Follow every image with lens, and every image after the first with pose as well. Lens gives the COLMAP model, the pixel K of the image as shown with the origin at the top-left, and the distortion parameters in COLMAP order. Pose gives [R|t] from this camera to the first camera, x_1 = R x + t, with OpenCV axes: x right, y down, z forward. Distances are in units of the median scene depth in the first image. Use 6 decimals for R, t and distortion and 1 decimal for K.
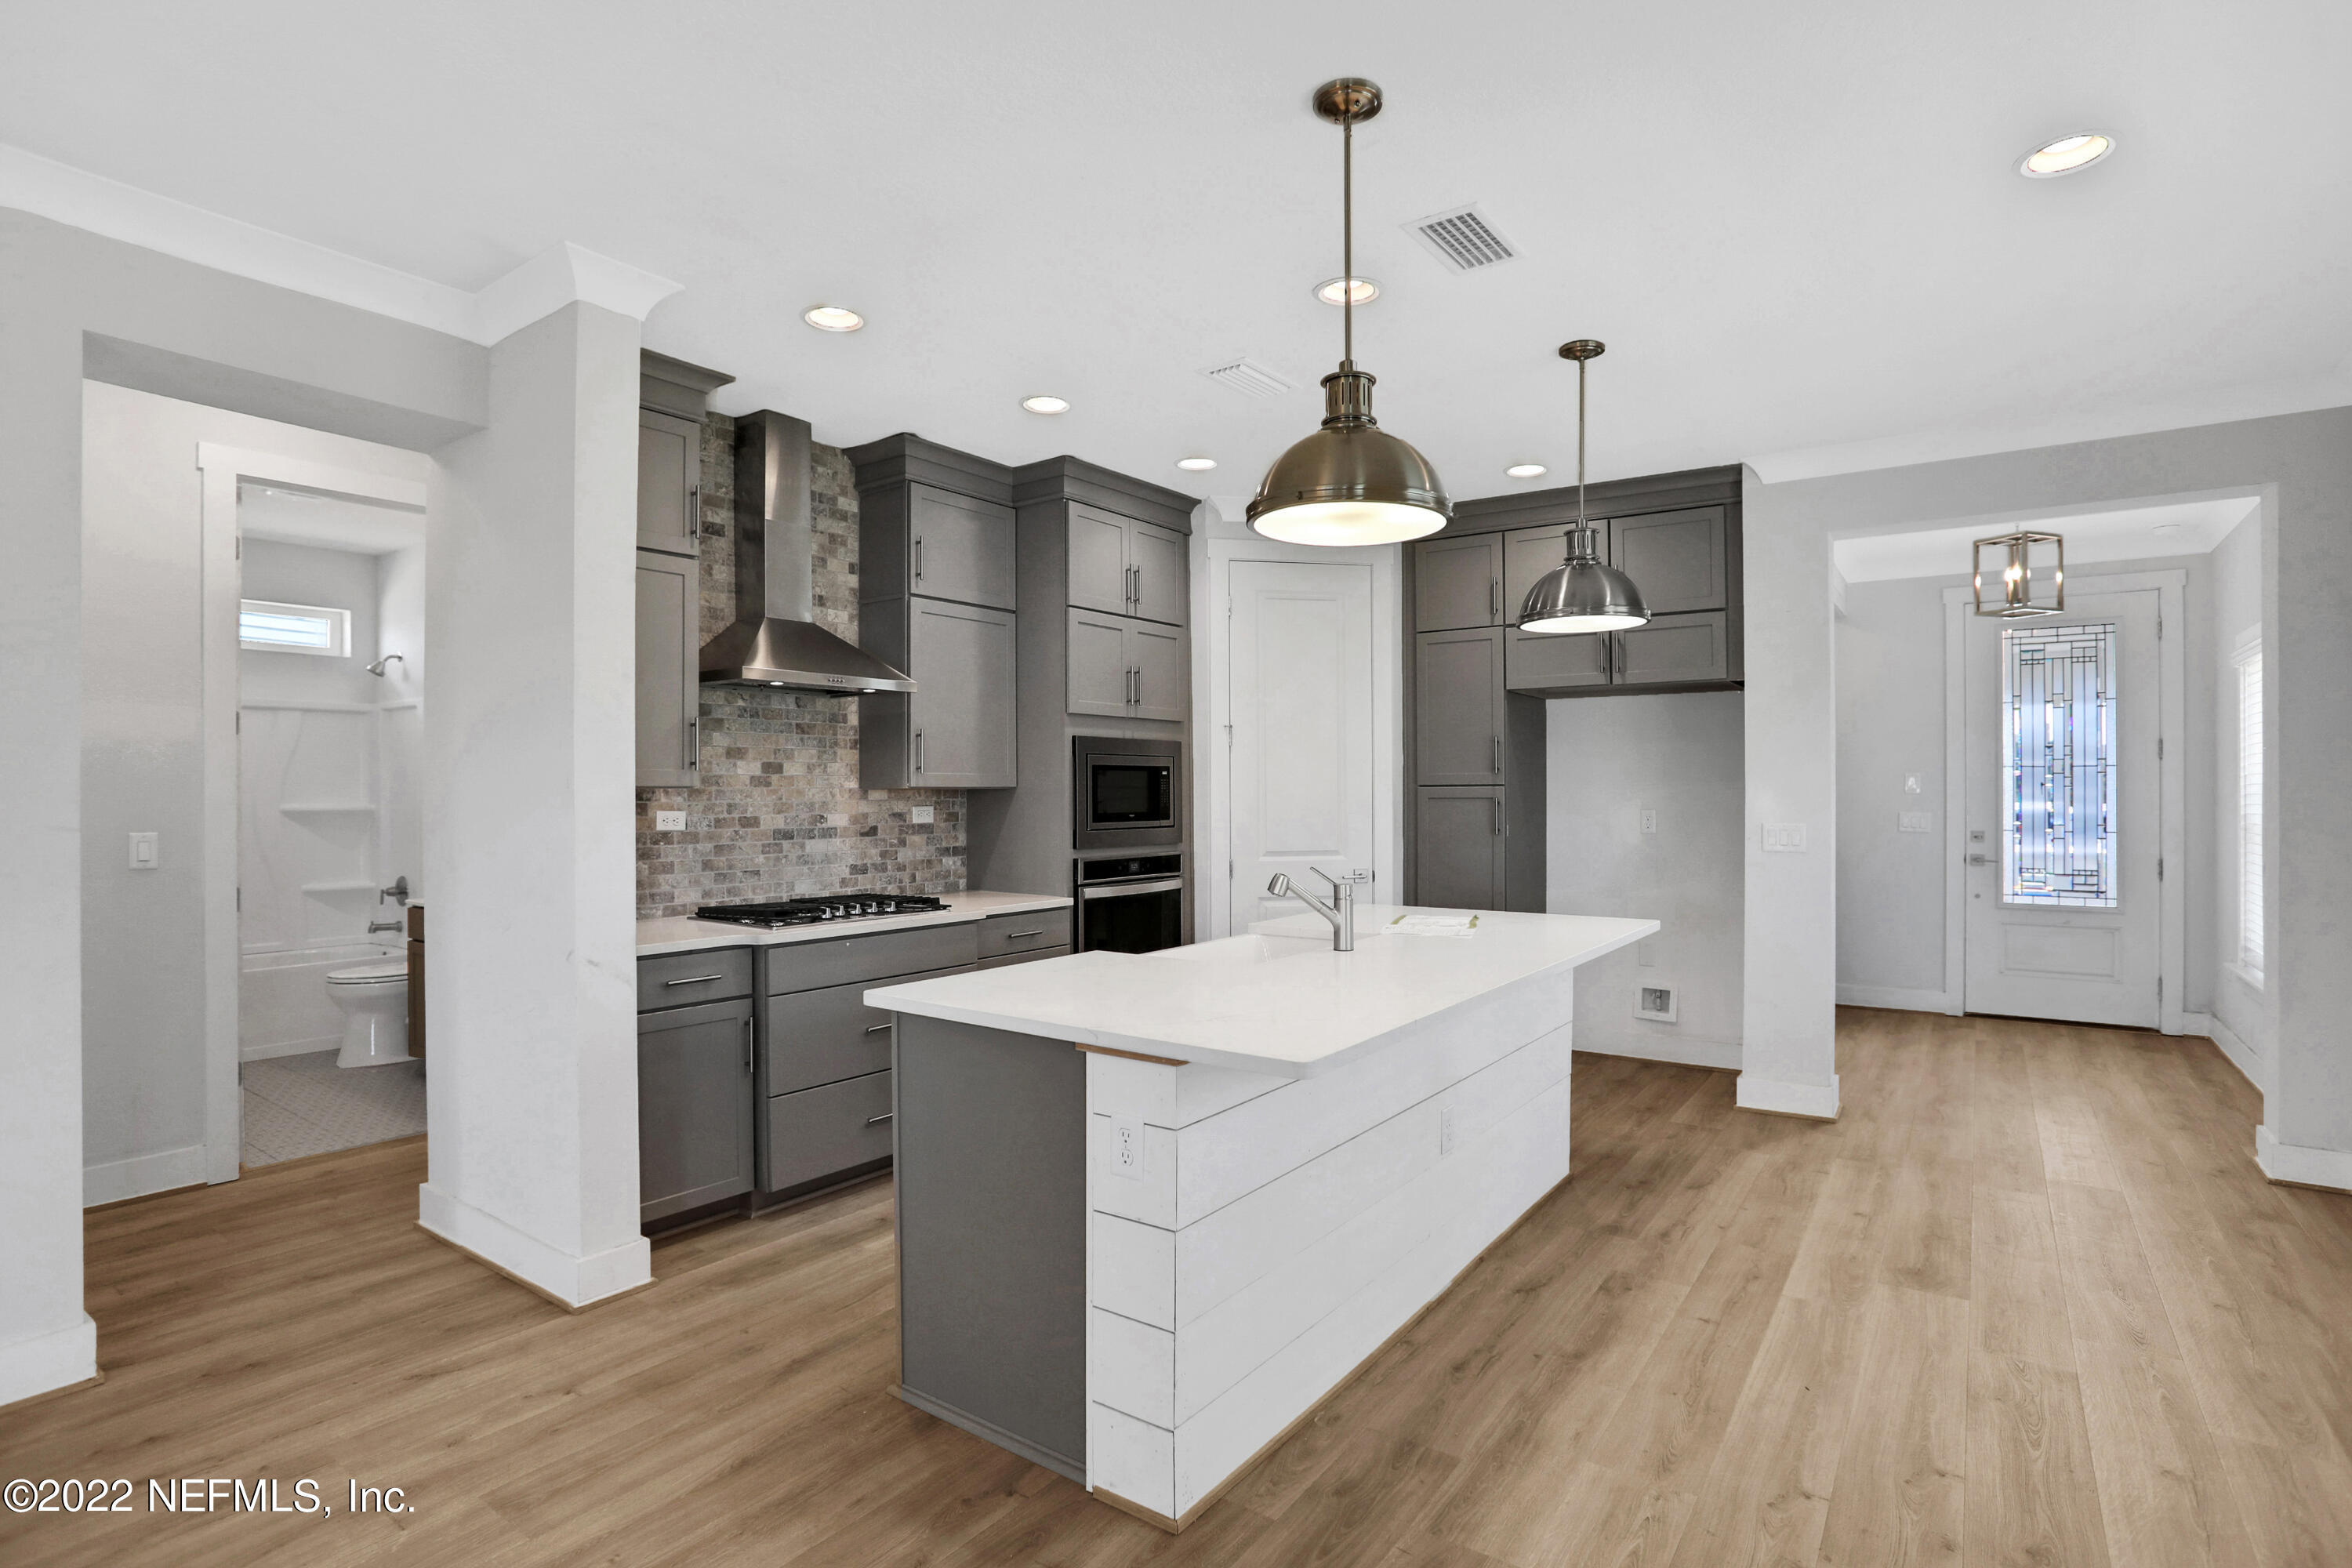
lens RADIAL K [[1163.2, 0, 1178.8], [0, 1163.2, 784.2], [0, 0, 1]] dist [-0.059556, 0.022075]
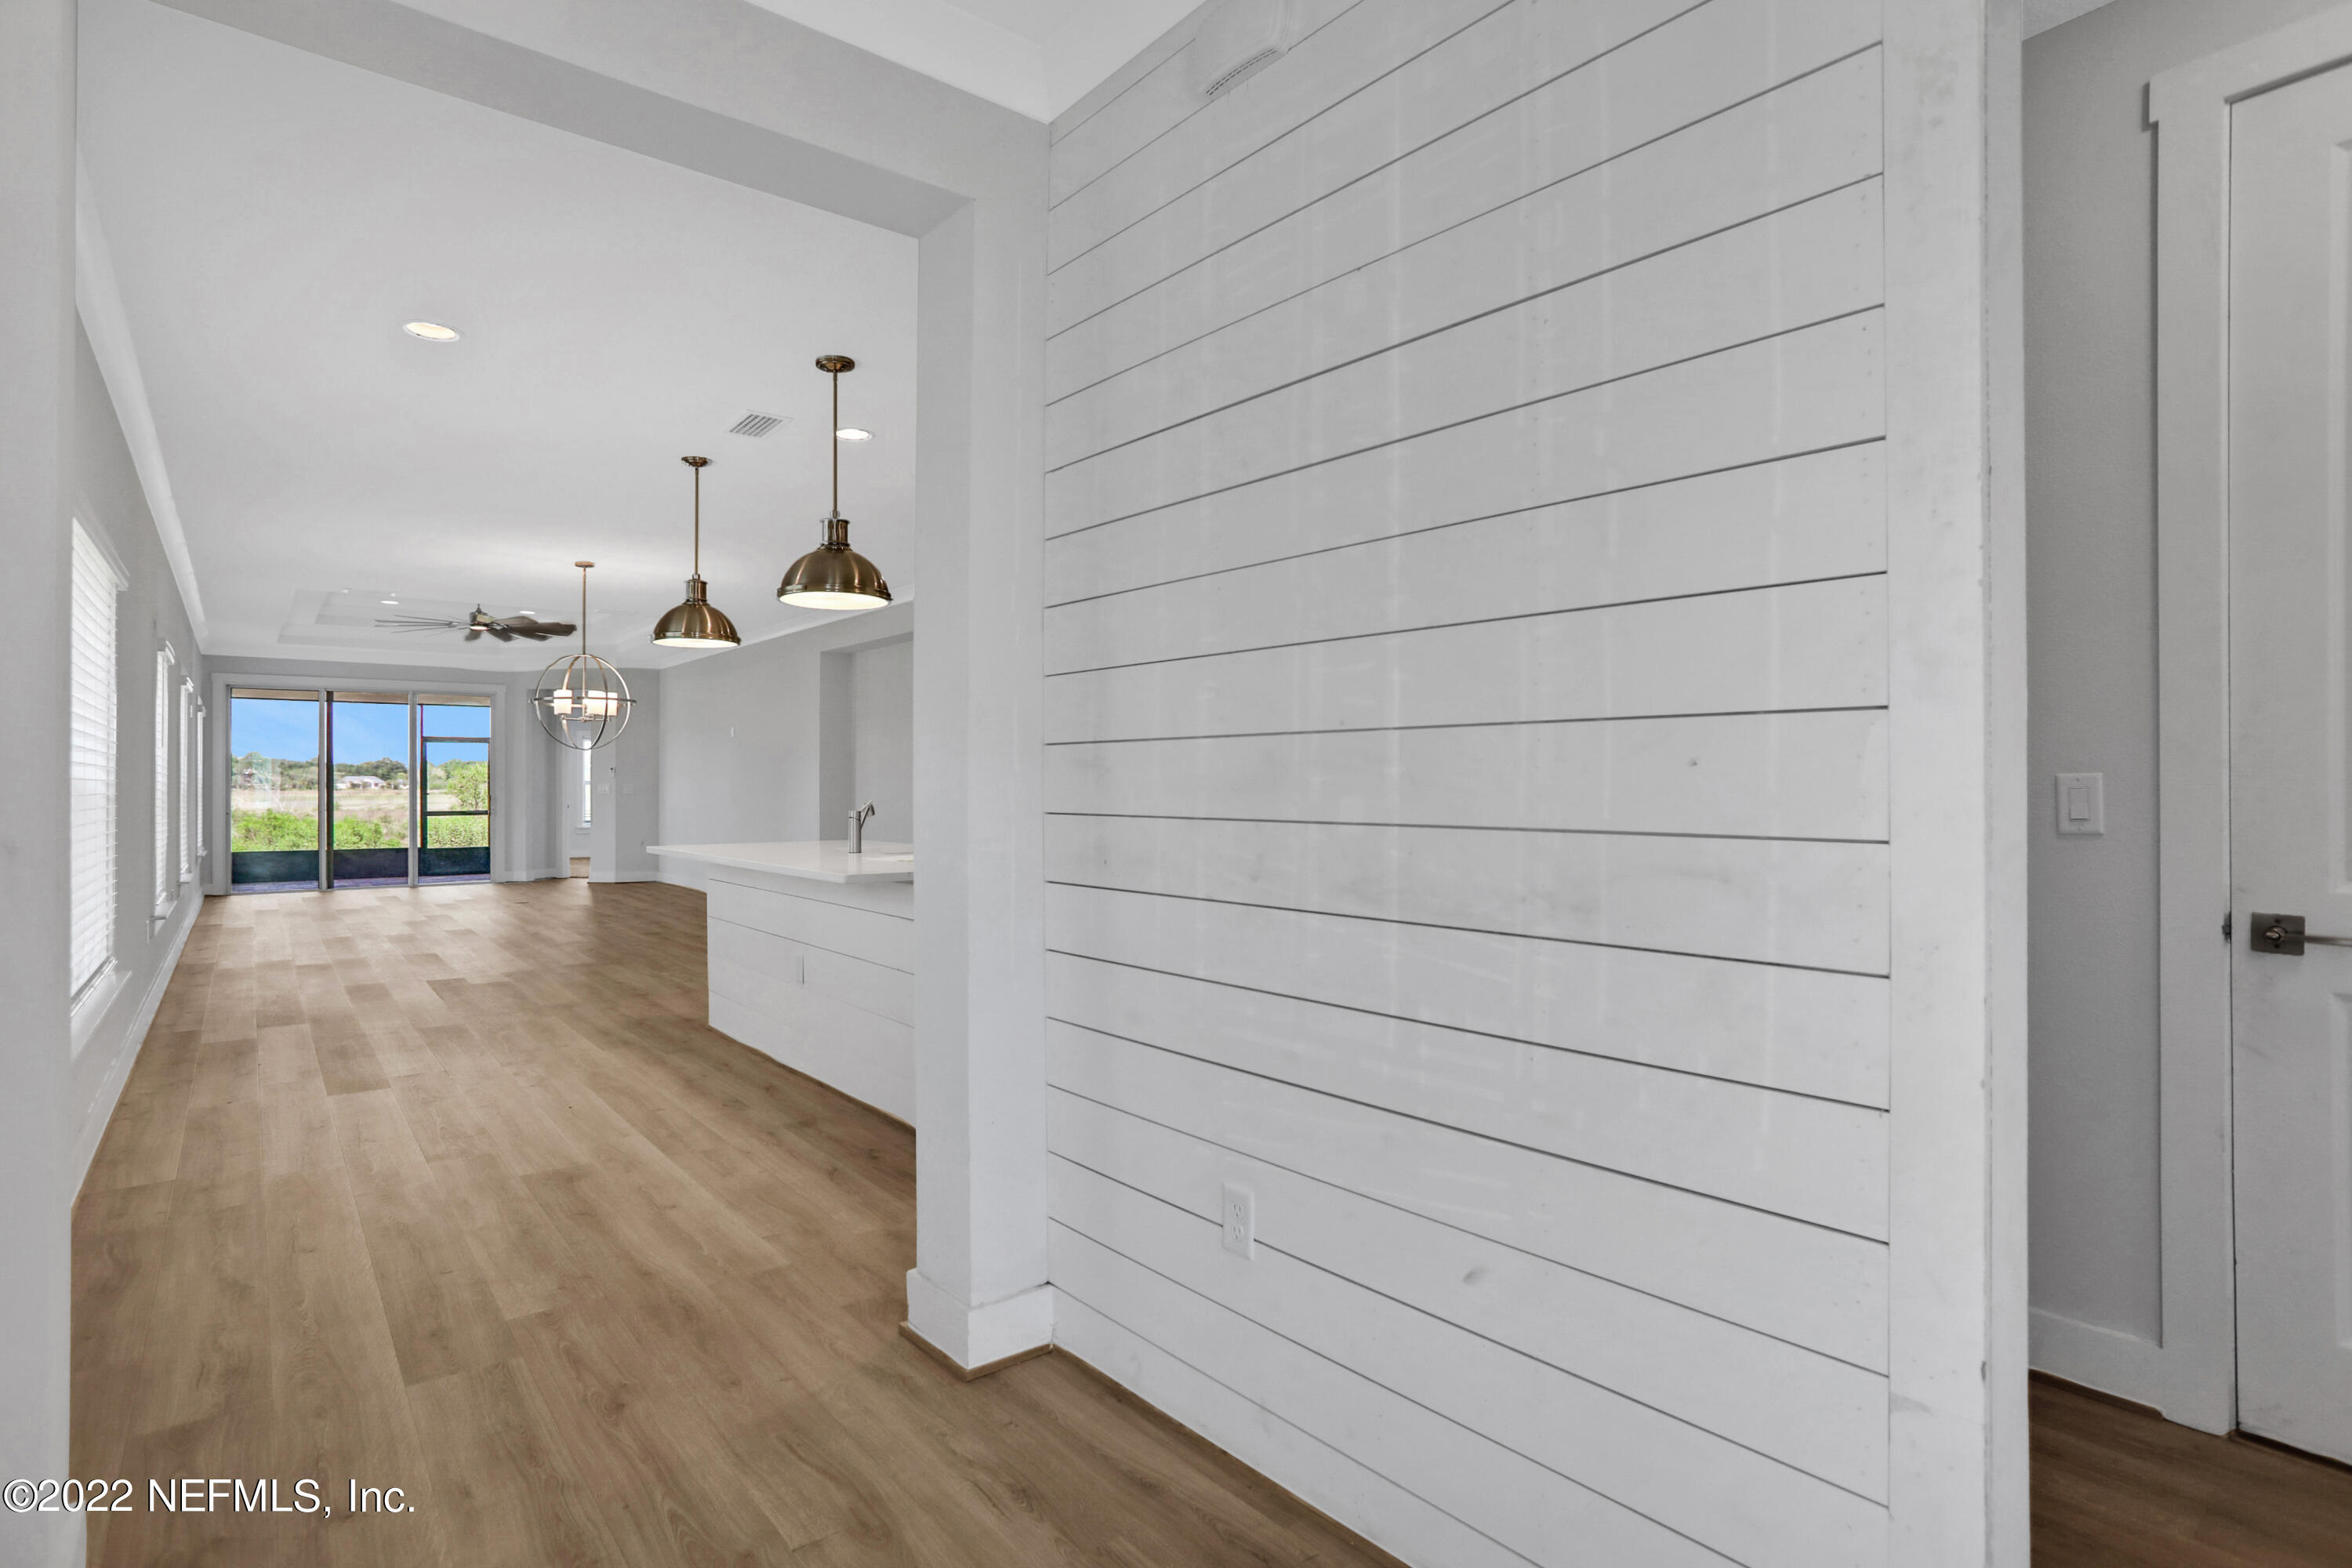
lens RADIAL K [[1163.2, 0, 1164.4], [0, 1163.2, 786.5], [0, 0, 1]] dist [-0.059556, 0.022075]
pose [[-0.272831, 0.001126, -0.962061, 1.205154], [0.008030, 0.999967, -0.001106, 0.043640], [0.962028, -0.008027, -0.272831, 1.435133]]
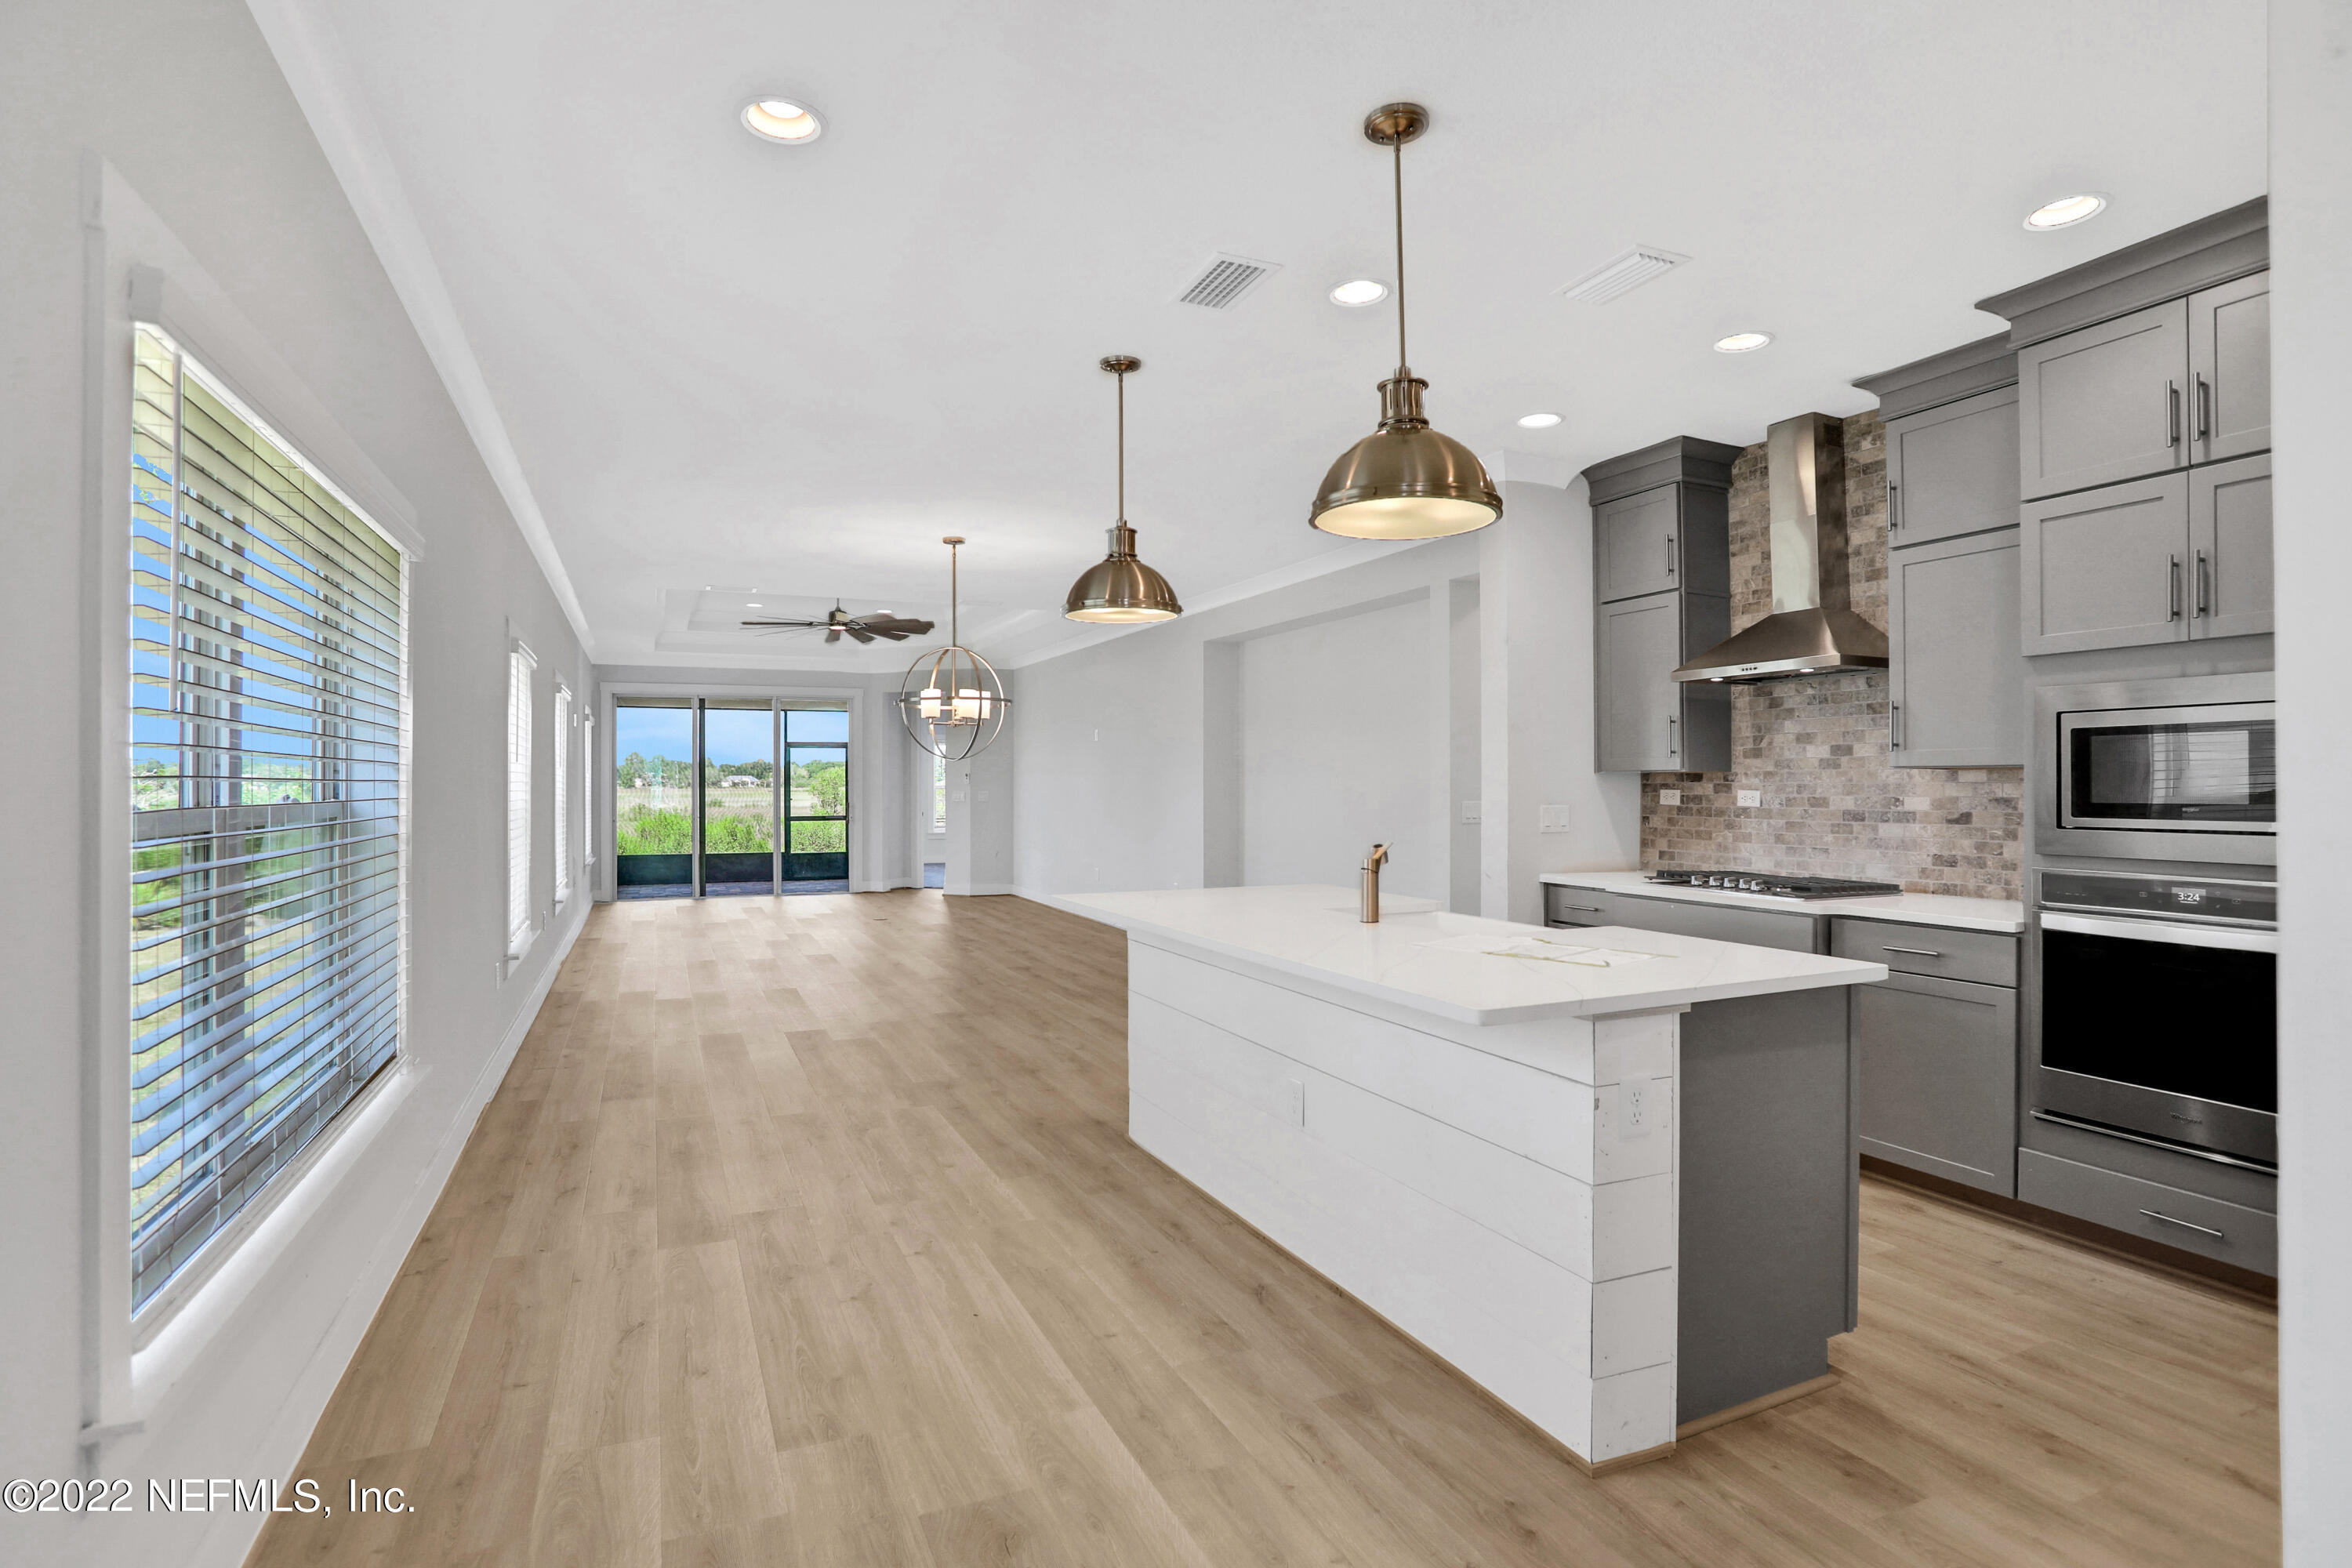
lens RADIAL K [[1143.1, 0, 1175.8], [0, 1143.1, 782.9], [0, 0, 1]] dist [-0.068677, 0.002505]
pose [[-0.502309, 0.000986, -0.864688, 0.871872], [0.008234, 0.999959, -0.003644, 0.014764], [0.864649, -0.008950, -0.502296, 1.071162]]
